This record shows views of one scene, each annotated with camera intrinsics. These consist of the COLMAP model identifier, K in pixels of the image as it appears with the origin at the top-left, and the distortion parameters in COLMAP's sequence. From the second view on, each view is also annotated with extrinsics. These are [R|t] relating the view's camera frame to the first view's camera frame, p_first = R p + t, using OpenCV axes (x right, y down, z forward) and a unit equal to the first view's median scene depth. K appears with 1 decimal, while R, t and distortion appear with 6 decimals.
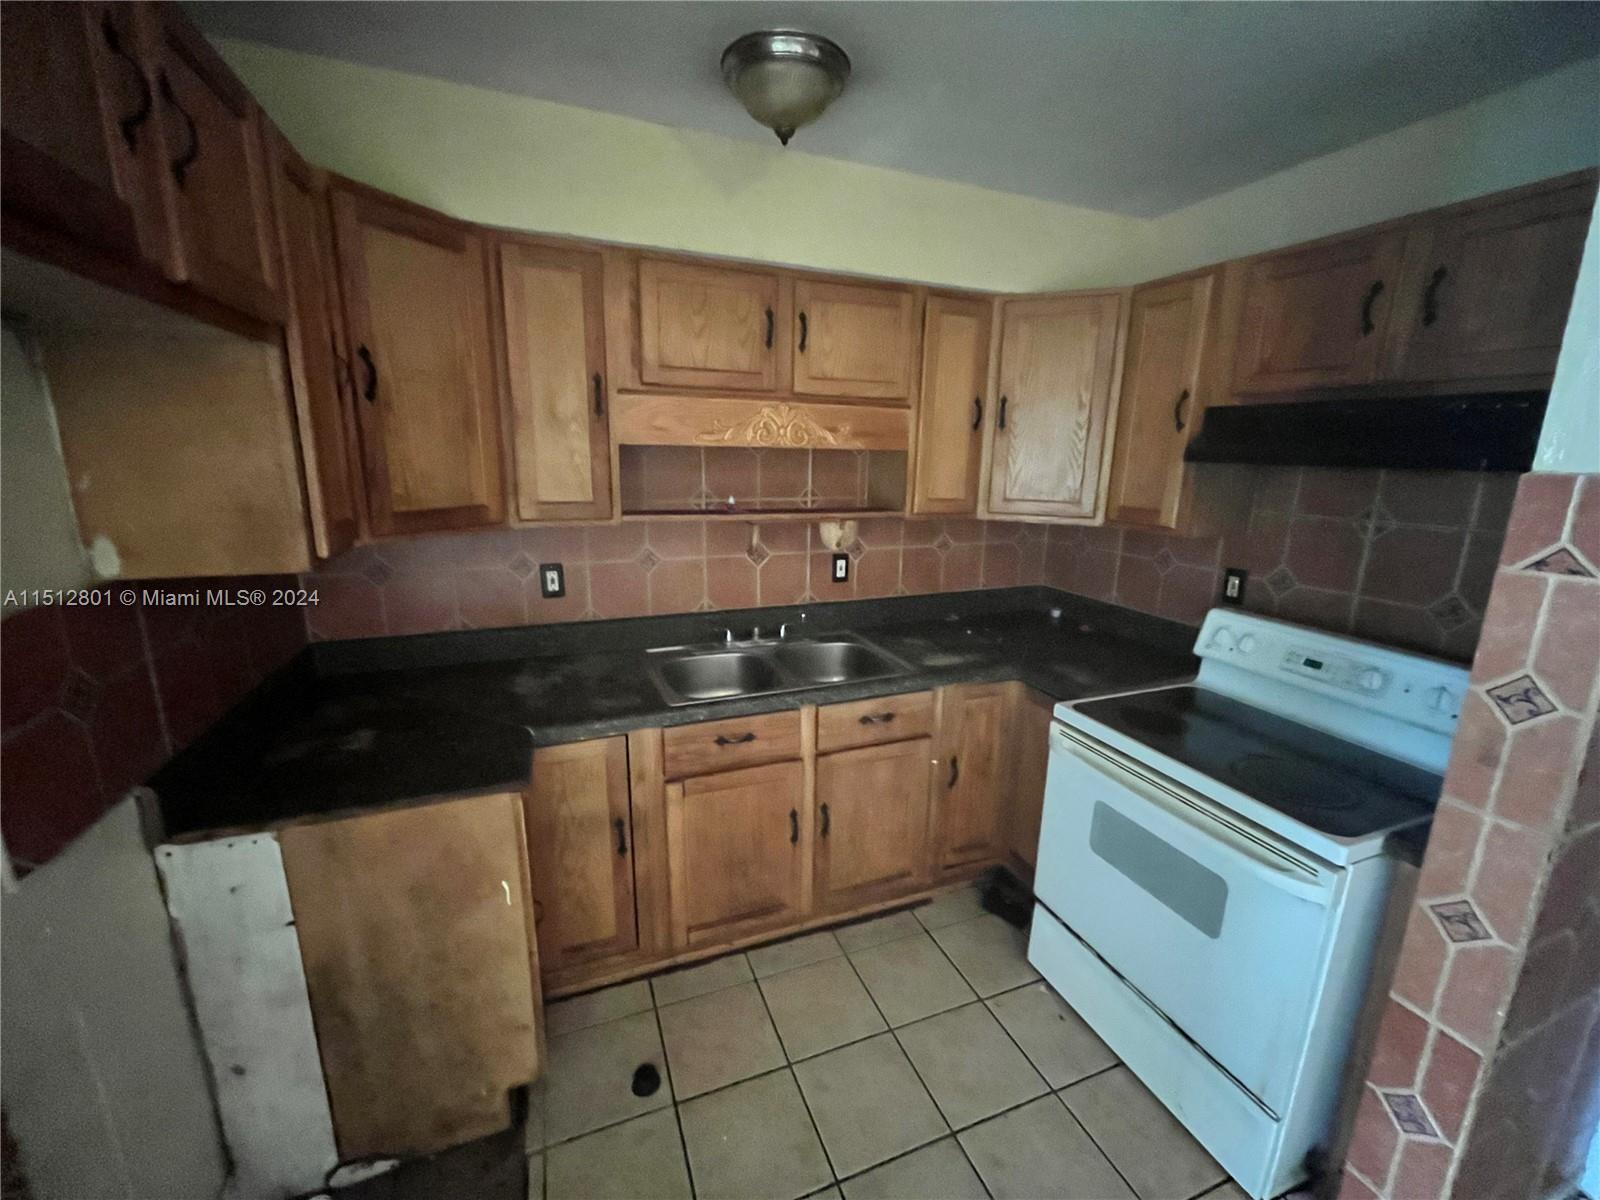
lens RADIAL K [[648.4, 0, 799.6], [0, 648.4, 601.9], [0, 0, 1]] dist [-0.003182, 0.000333]
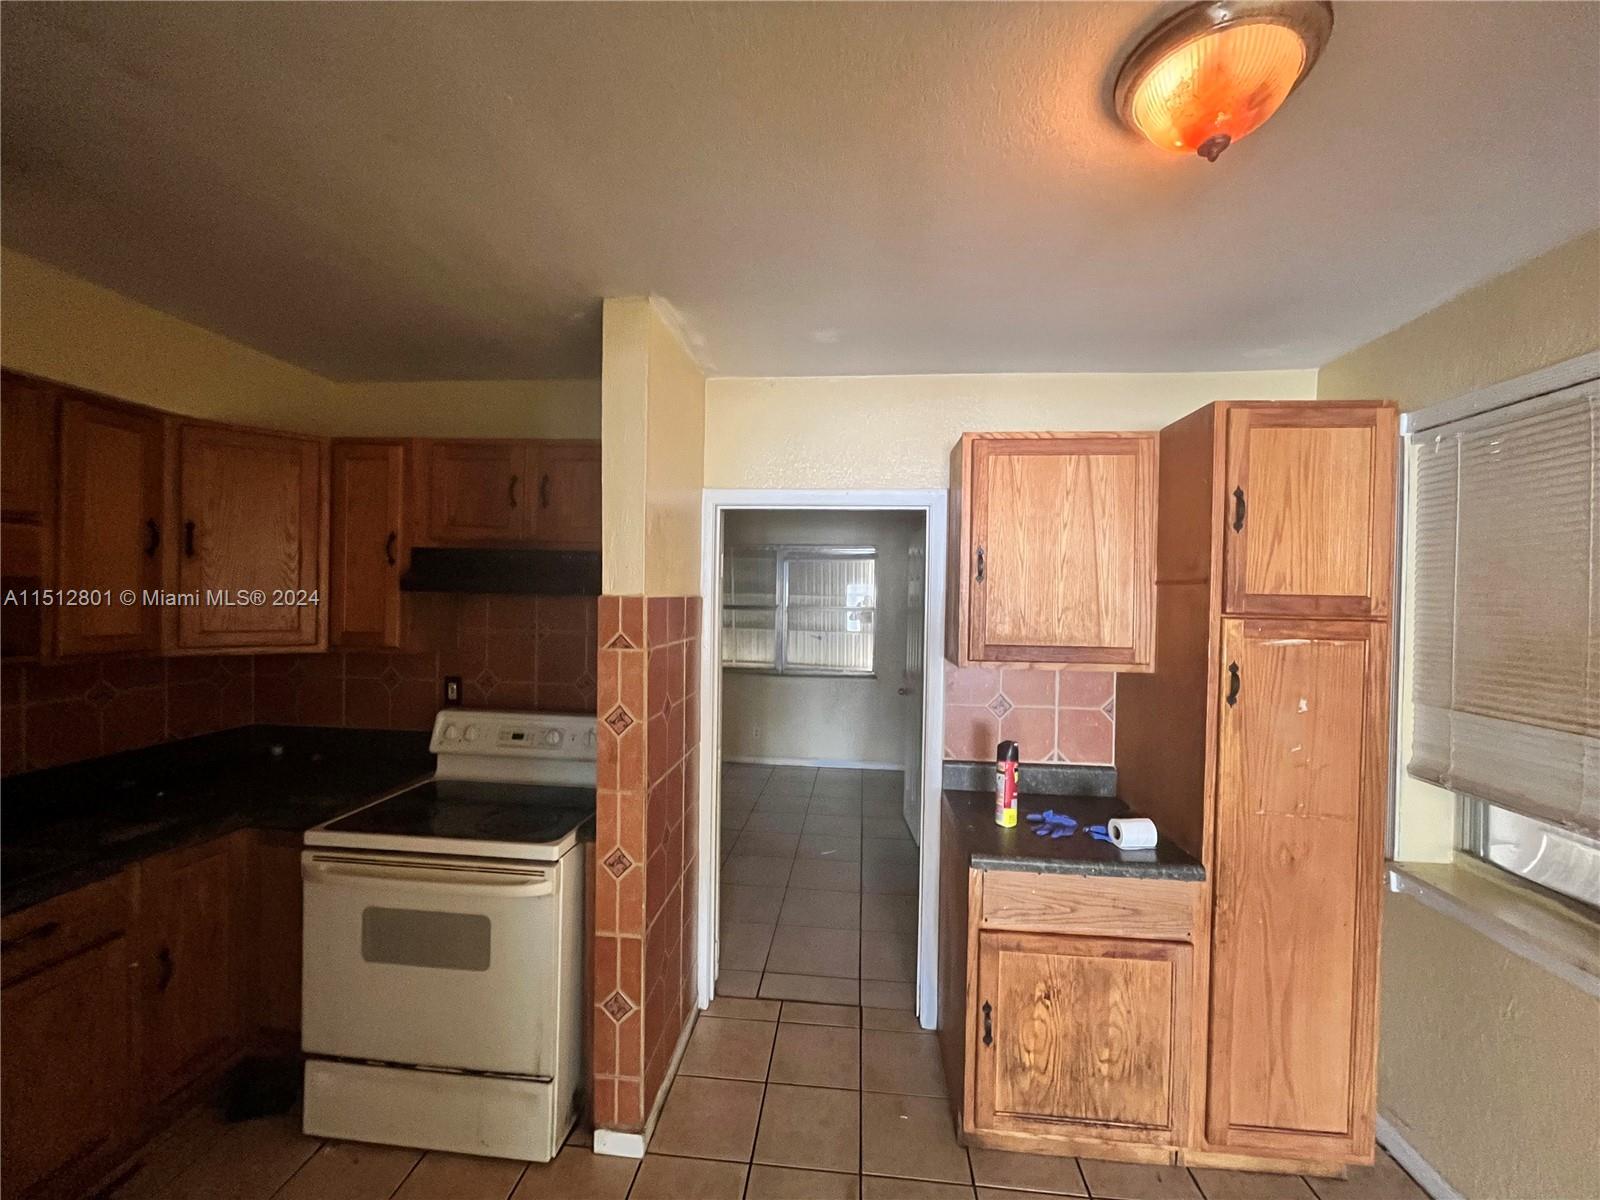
lens RADIAL K [[648.4, 0, 798.2], [0, 648.4, 600.5], [0, 0, 1]] dist [-0.003182, 0.000333]
pose [[0.450131, -0.015911, 0.892821, -0.137548], [0.191564, 0.978284, -0.079146, 0.035174], [-0.872173, 0.206659, 0.443404, -0.158960]]
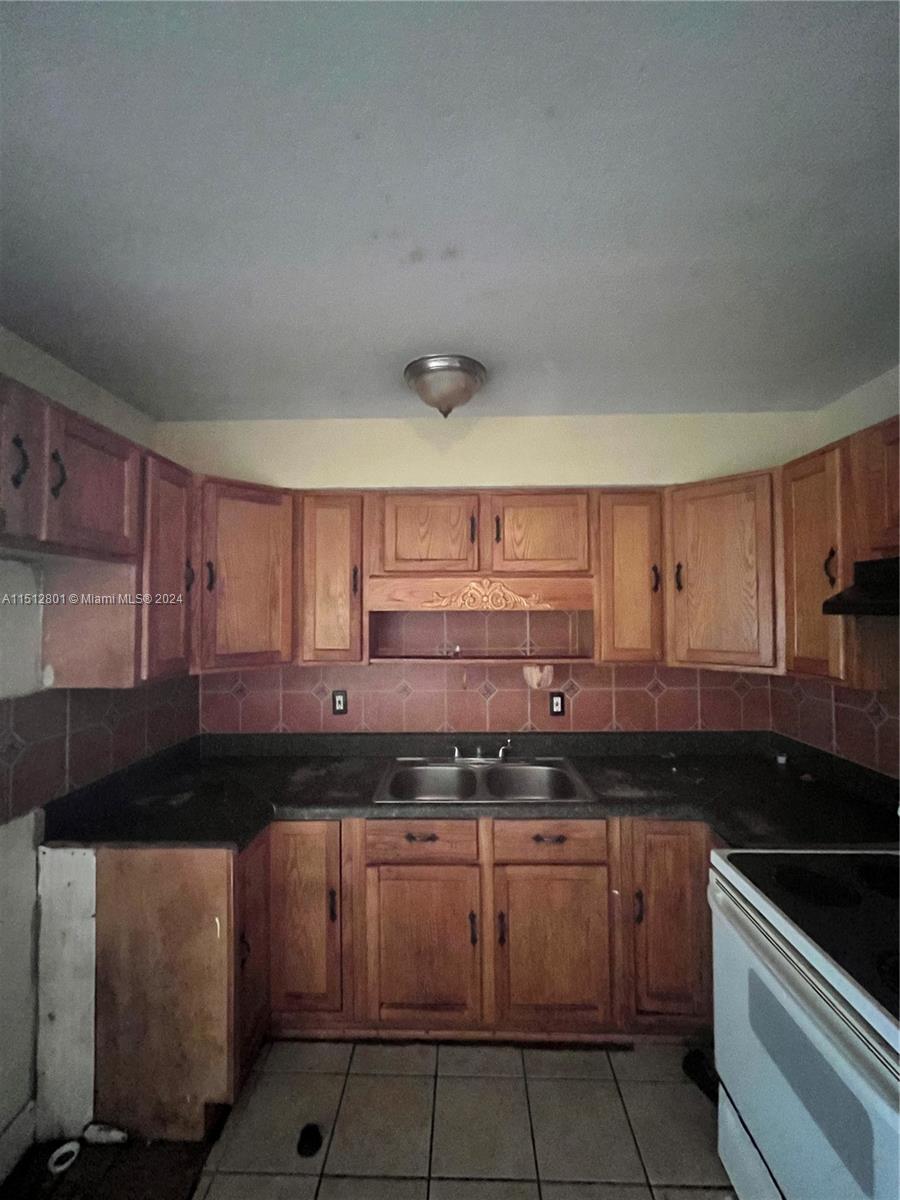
lens RADIAL K [[486.3, 0, 449.9], [0, 486.3, 599.6], [0, 0, 1]] dist [-0.003182, 0.000333]
pose [[0.919511, -0.033221, -0.391659, 0.328052], [-0.066966, 0.968615, -0.239376, -0.013125], [0.387319, 0.246337, 0.888427, 0.070910]]
